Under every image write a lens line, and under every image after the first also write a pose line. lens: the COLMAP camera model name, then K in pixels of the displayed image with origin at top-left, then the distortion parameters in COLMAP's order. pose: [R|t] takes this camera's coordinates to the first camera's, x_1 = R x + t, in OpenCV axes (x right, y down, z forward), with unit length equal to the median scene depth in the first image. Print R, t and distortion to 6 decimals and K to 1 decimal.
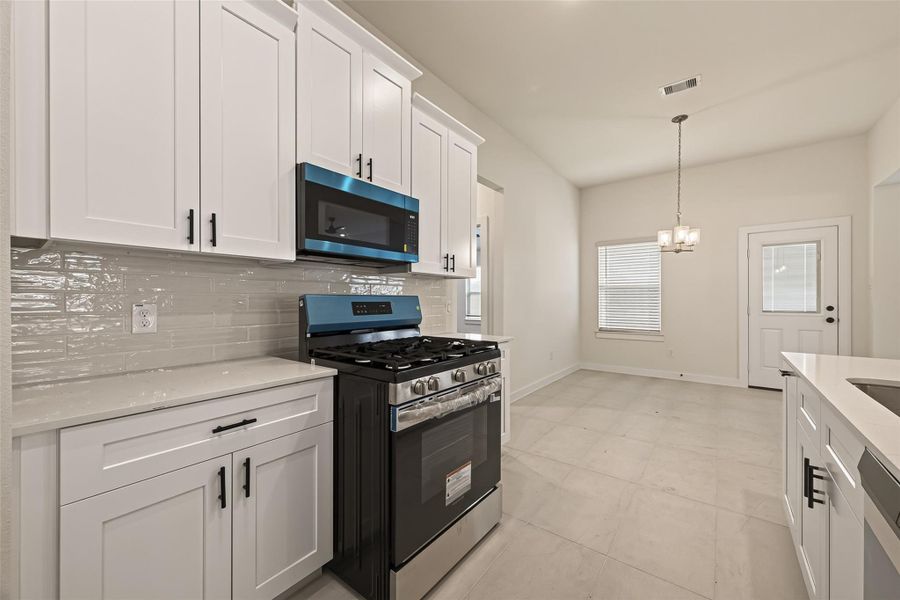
lens RADIAL K [[349.8, 0, 451.9], [0, 349.8, 300.1], [0, 0, 1]] dist [0.008217, 0.000063]
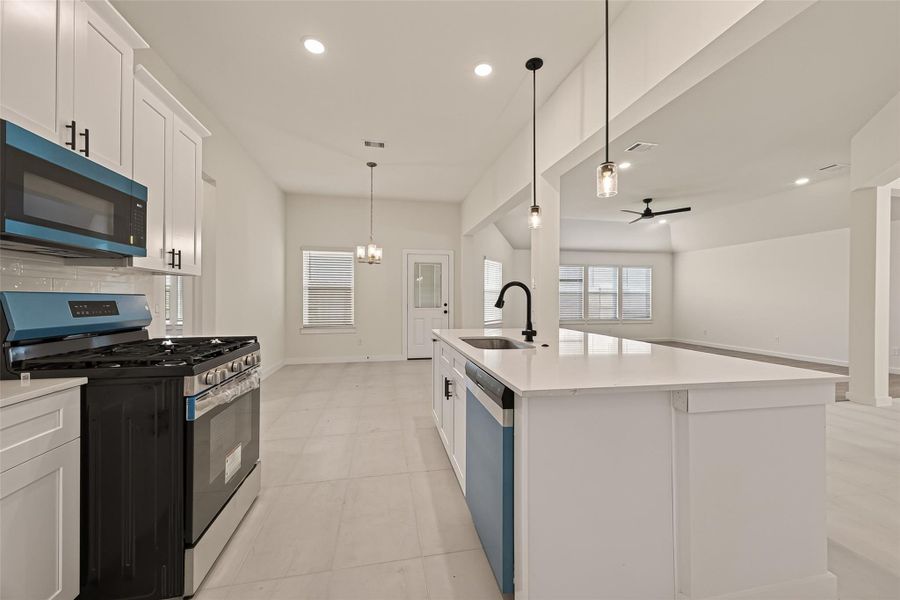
lens RADIAL K [[349.8, 0, 456.2], [0, 349.8, 300.8], [0, 0, 1]] dist [0.008217, 0.000063]
pose [[0.649201, -0.001262, 0.760616, -0.297775], [-0.001501, 0.999995, 0.002940, 0.000591], [-0.760616, -0.003050, 0.649195, -0.211926]]
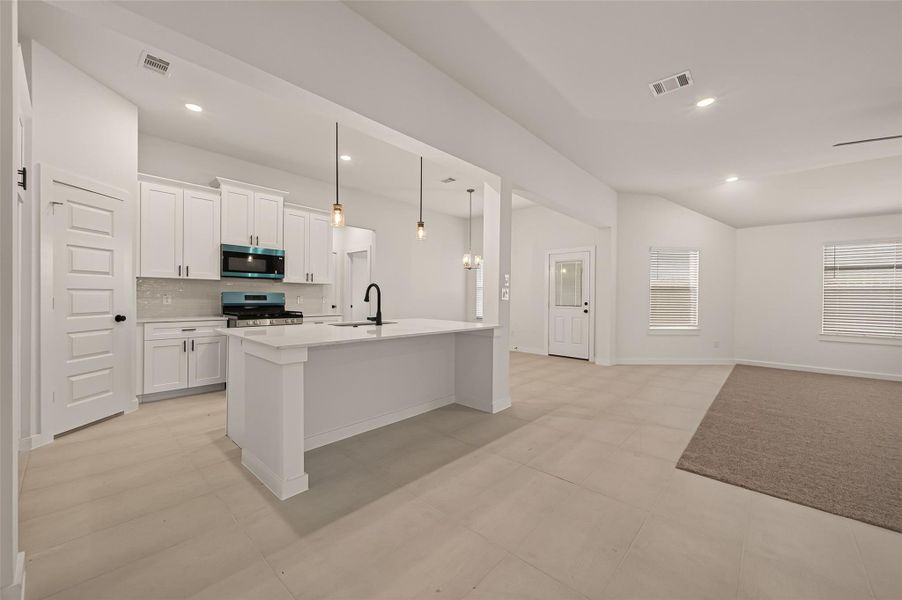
lens RADIAL K [[350.6, 0, 455.3], [0, 350.6, 300.4], [0, 0, 1]] dist [0.008217, 0.000063]
pose [[0.996406, 0.012939, -0.083712, 1.330680], [-0.012109, 0.999872, 0.010410, -0.002627], [0.083836, -0.009359, 0.996436, -1.303023]]
